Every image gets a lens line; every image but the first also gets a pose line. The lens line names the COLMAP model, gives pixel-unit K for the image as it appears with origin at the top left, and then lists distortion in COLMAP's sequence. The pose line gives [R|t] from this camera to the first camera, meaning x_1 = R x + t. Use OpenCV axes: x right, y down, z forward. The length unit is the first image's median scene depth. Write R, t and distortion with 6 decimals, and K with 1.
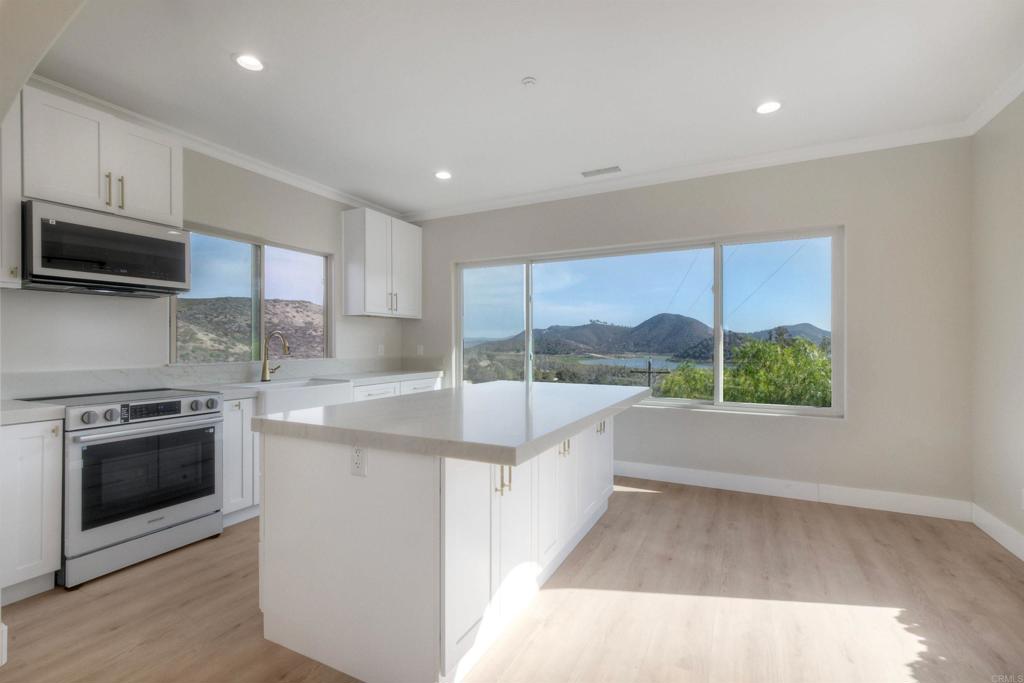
lens RADIAL K [[458.3, 0, 517.4], [0, 458.3, 341.2], [0, 0, 1]] dist [0.004583, -0.000048]
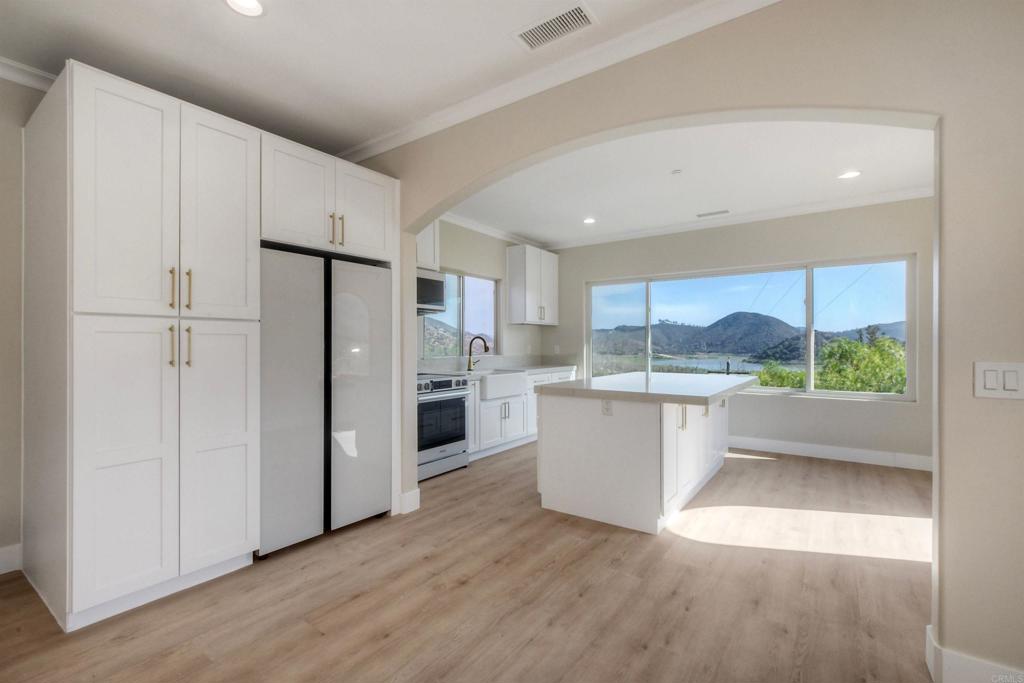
lens RADIAL K [[454.3, 0, 512.0], [0, 454.3, 341.5], [0, 0, 1]] dist [-0.000914, -0.000079]
pose [[0.988125, -0.001482, -0.153646, -0.163547], [0.001487, 0.999999, -0.000084, -0.003674], [0.153646, -0.000146, 0.988126, -0.329656]]
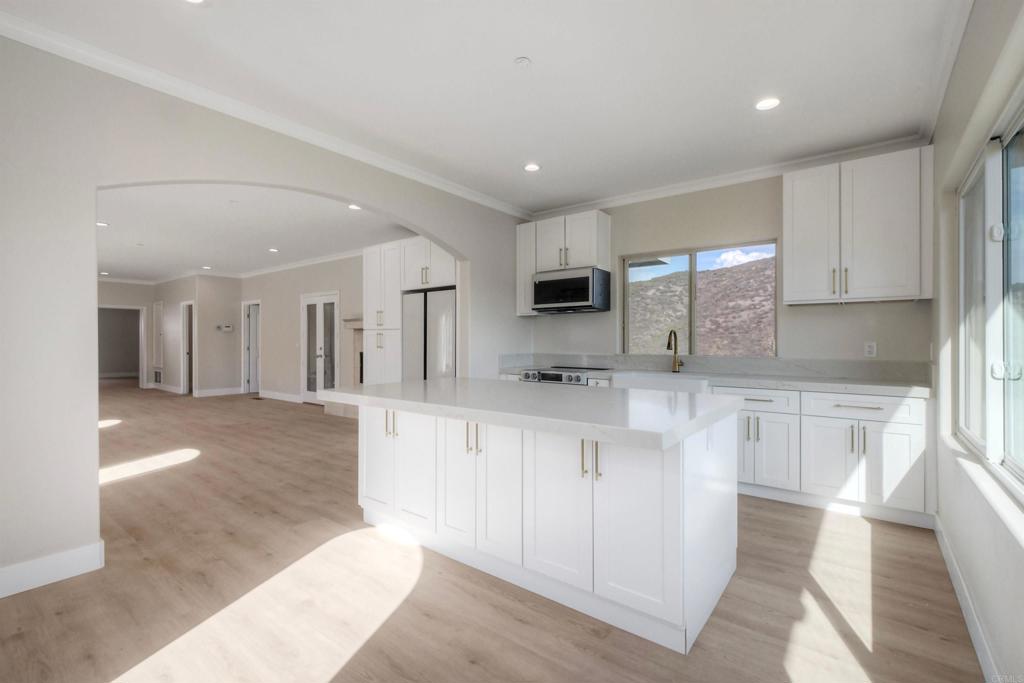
lens RADIAL K [[455.2, 0, 513.4], [0, 455.2, 343.9], [0, 0, 1]] dist [0.002939, -0.000084]
pose [[-0.192468, 0.008843, -0.981263, 0.551638], [0.007666, 0.999942, 0.007507, 0.002883], [0.981273, -0.006078, -0.192525, 0.676242]]
